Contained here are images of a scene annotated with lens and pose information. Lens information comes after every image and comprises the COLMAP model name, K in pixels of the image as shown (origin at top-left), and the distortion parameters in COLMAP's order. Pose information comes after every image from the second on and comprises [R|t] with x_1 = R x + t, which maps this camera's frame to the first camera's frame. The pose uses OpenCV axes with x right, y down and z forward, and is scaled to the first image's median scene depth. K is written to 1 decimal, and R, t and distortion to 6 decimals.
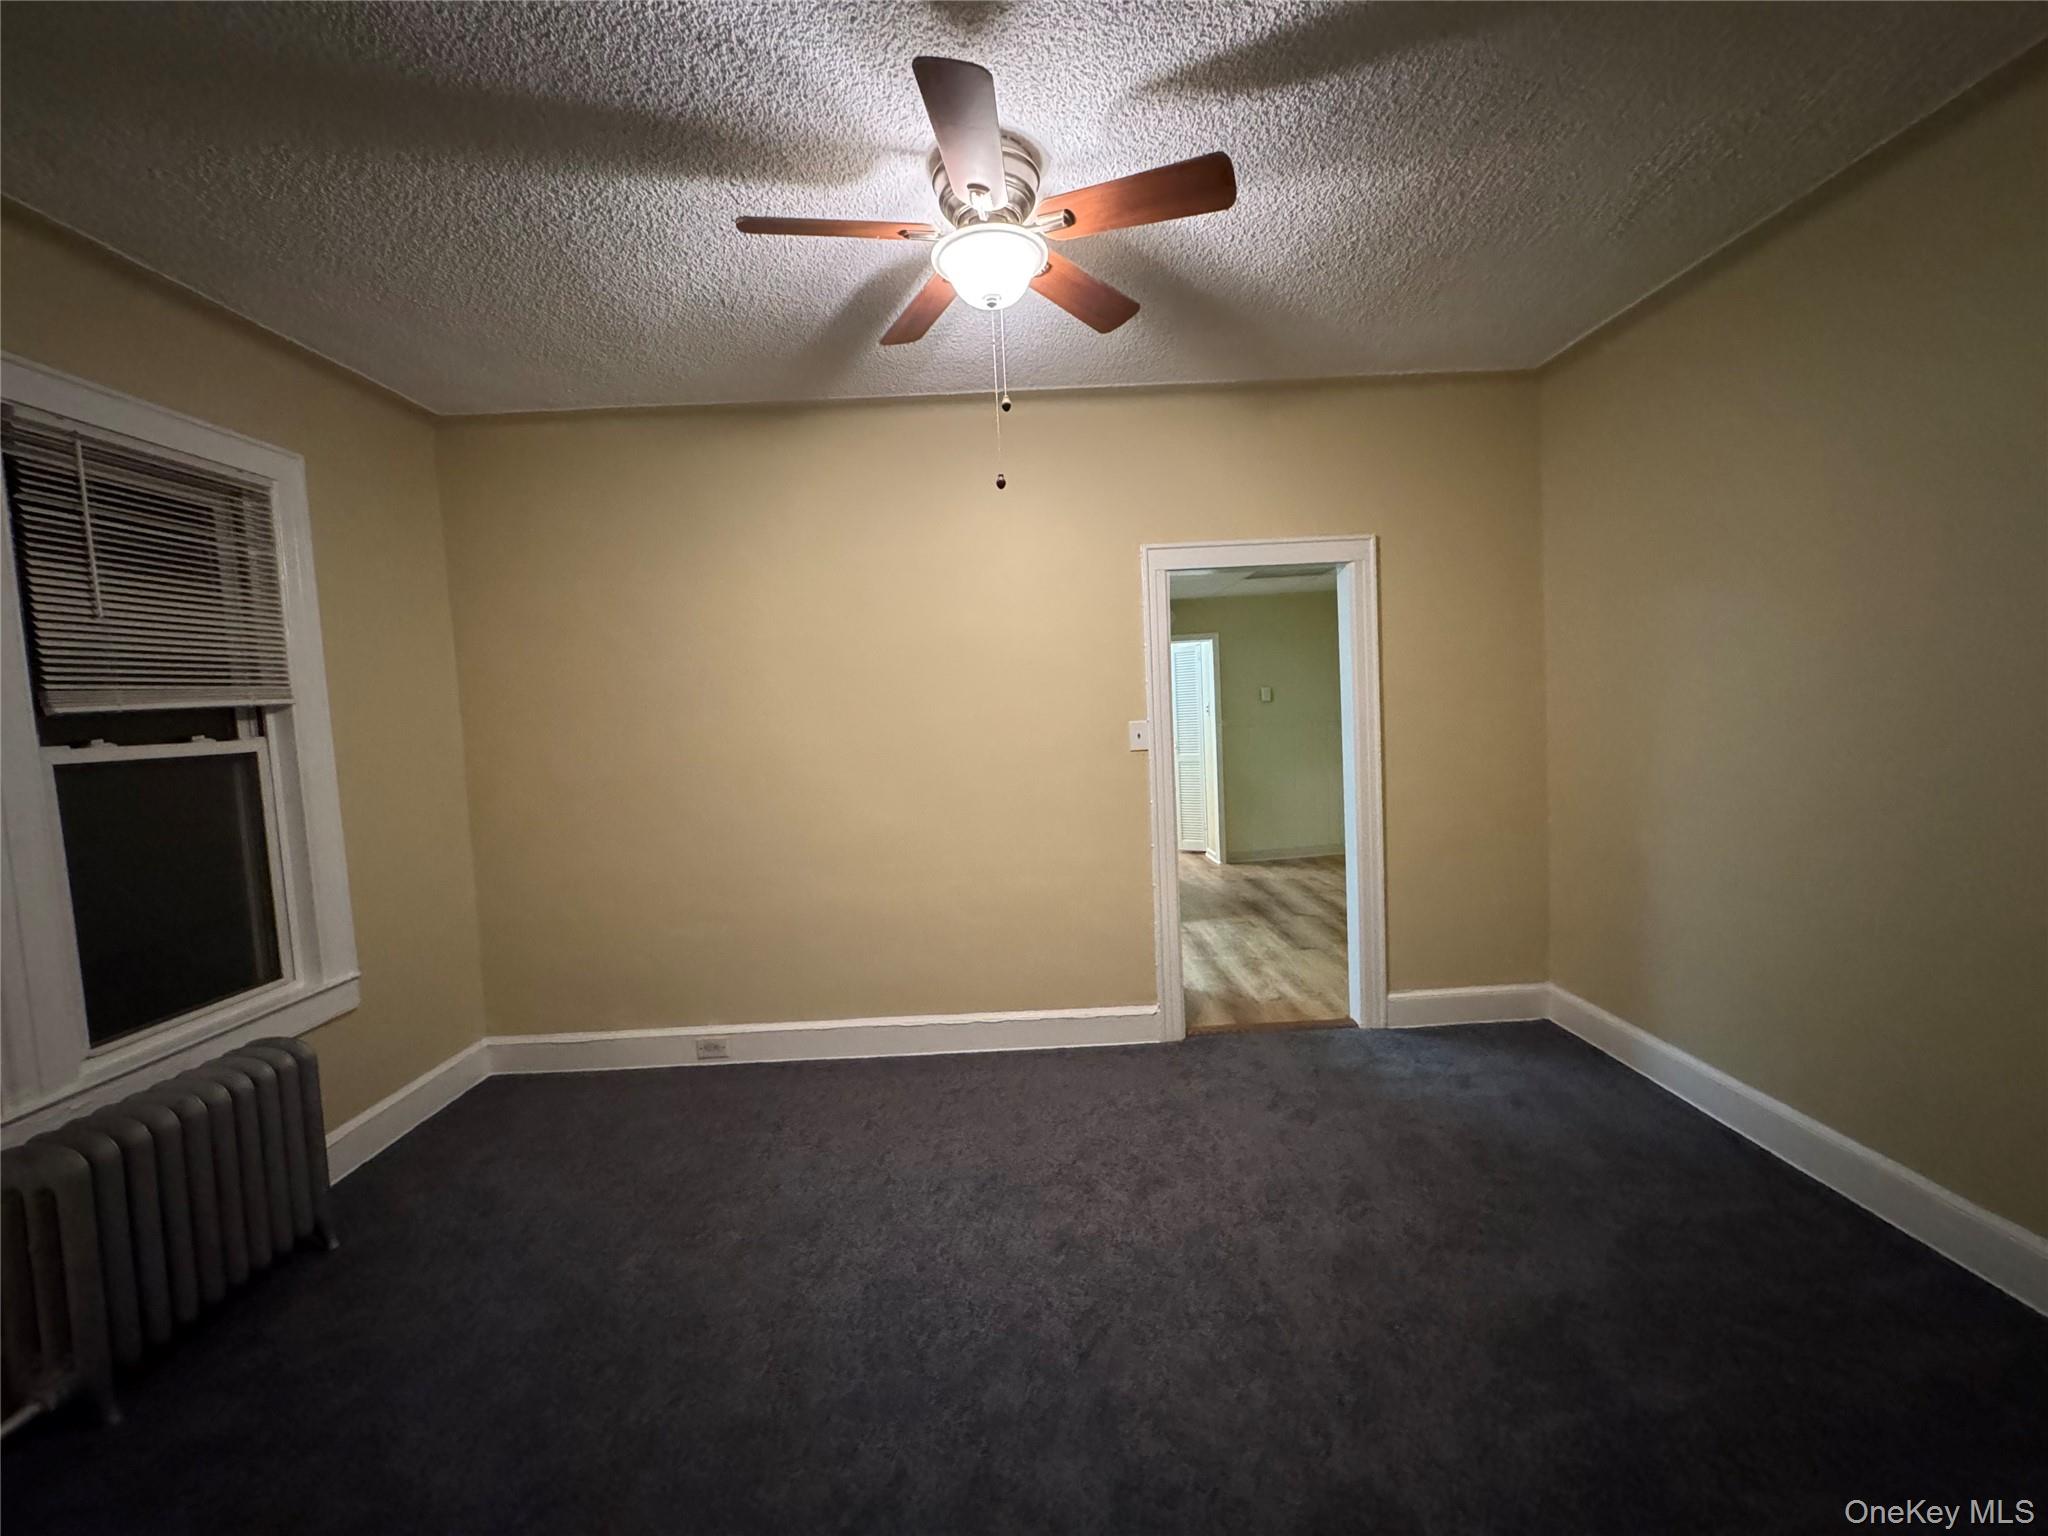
lens RADIAL K [[817.8, 0, 1024.0], [0, 817.8, 768.0], [0, 0, 1]] dist [0.000844, -0.000223]
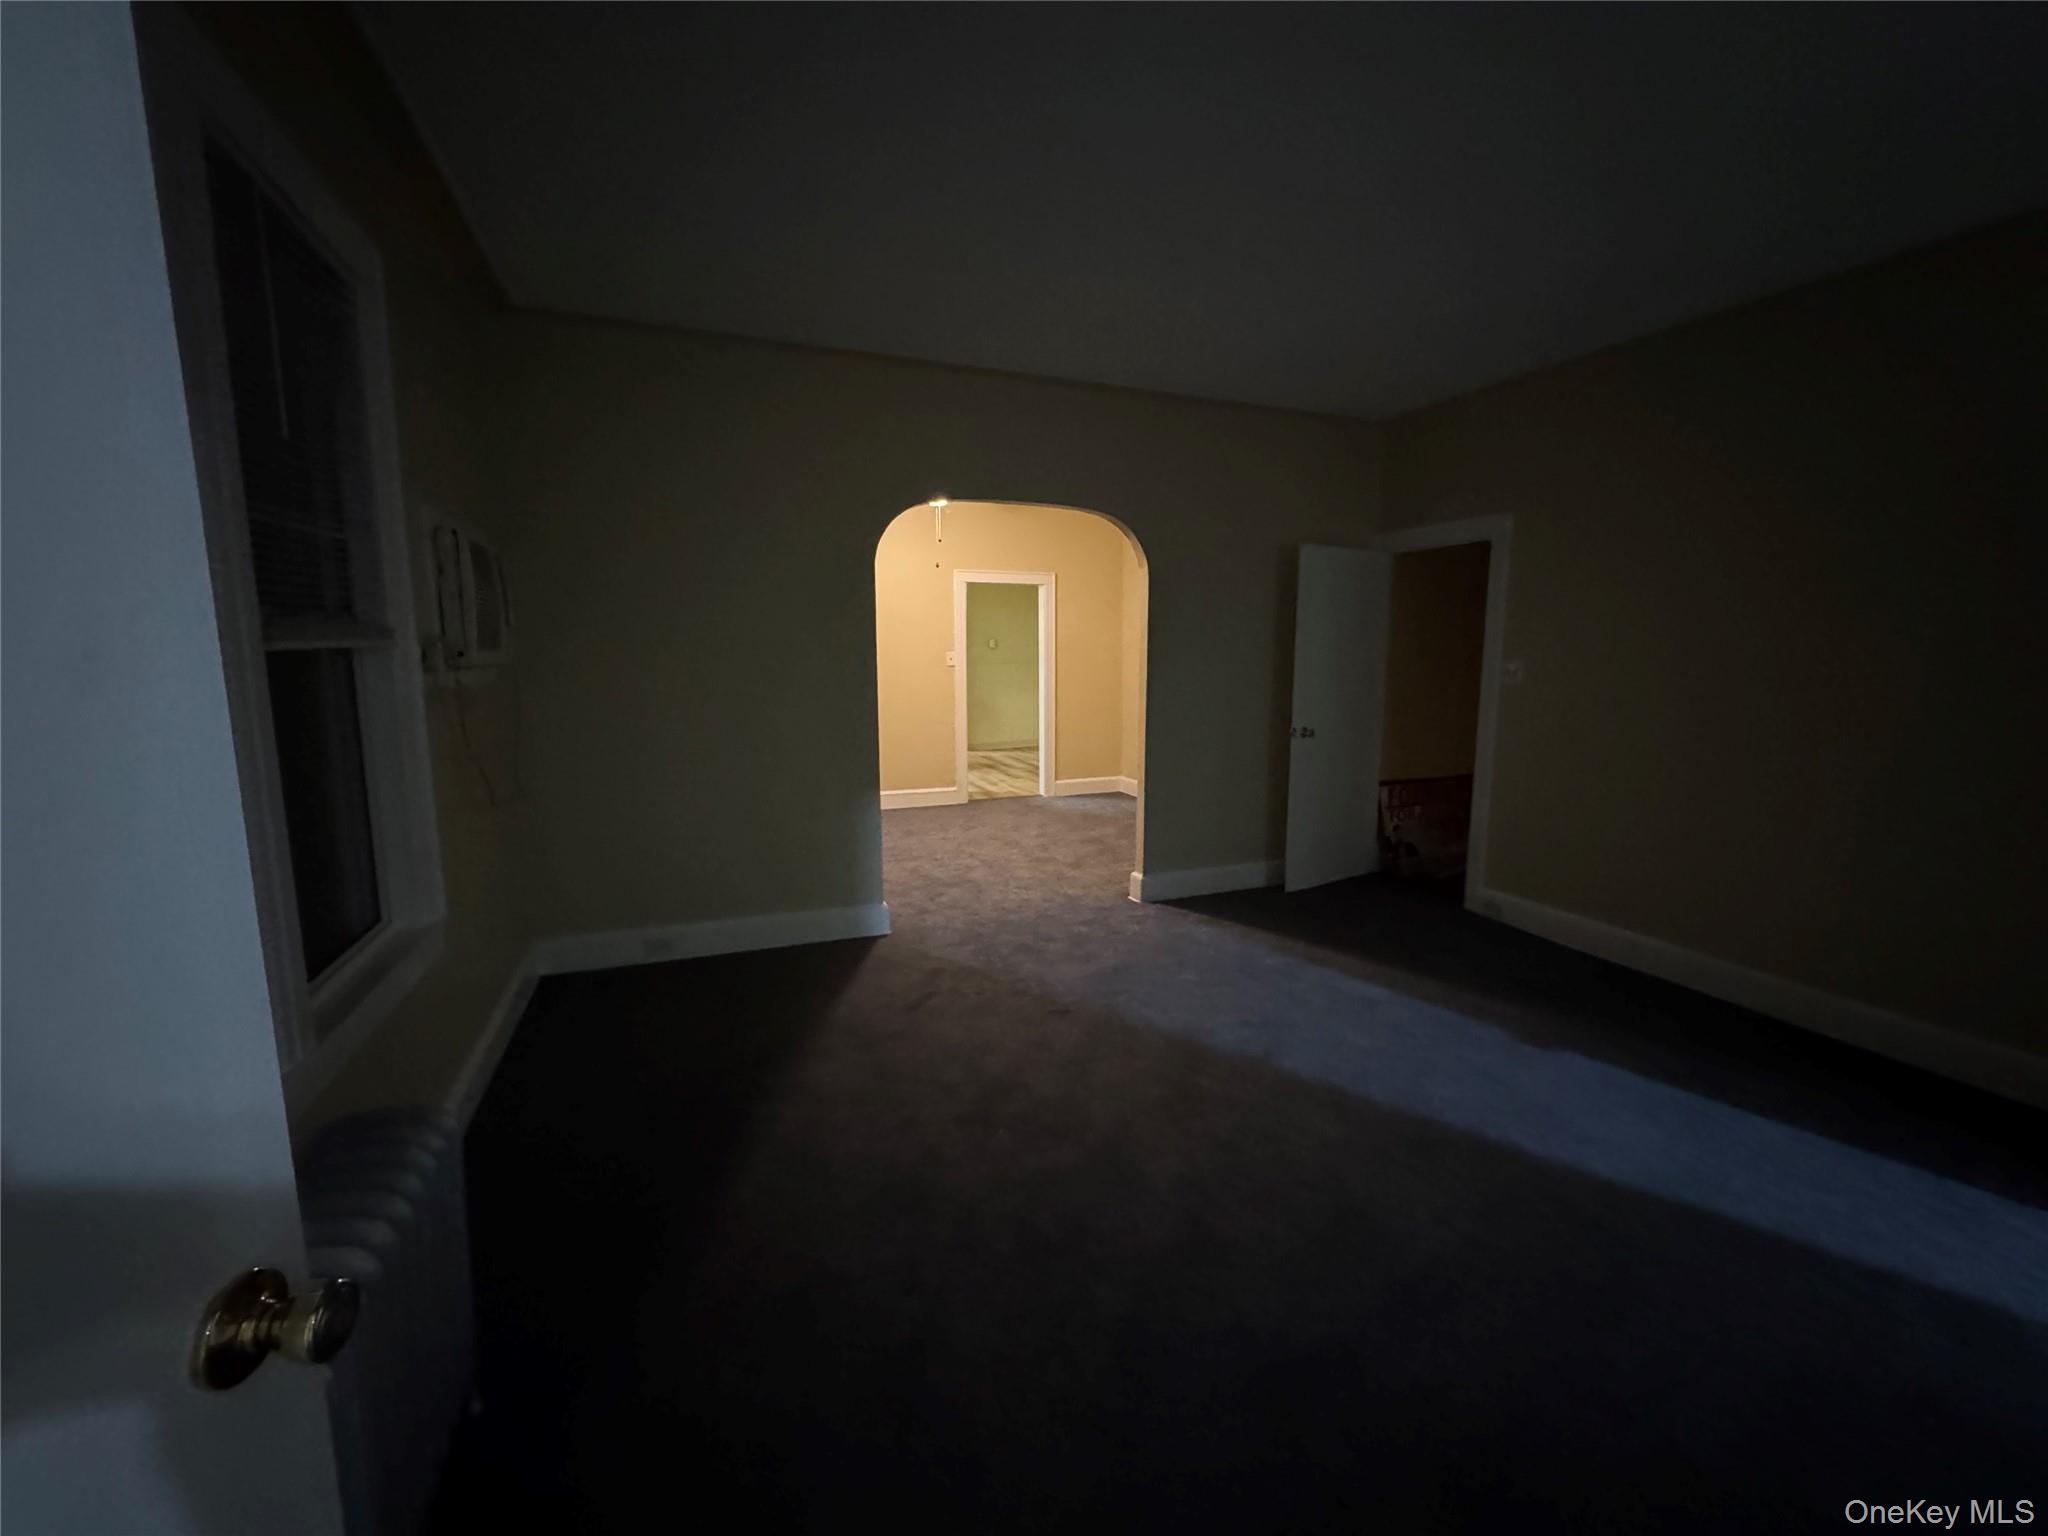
lens RADIAL K [[817.8, 0, 1024.0], [0, 817.8, 768.0], [0, 0, 1]] dist [0.000844, -0.000223]
pose [[0.934979, -0.003953, 0.354680, -0.409344], [-0.018671, 0.998003, 0.060344, 0.104755], [-0.354210, -0.063043, 0.933038, -1.002732]]
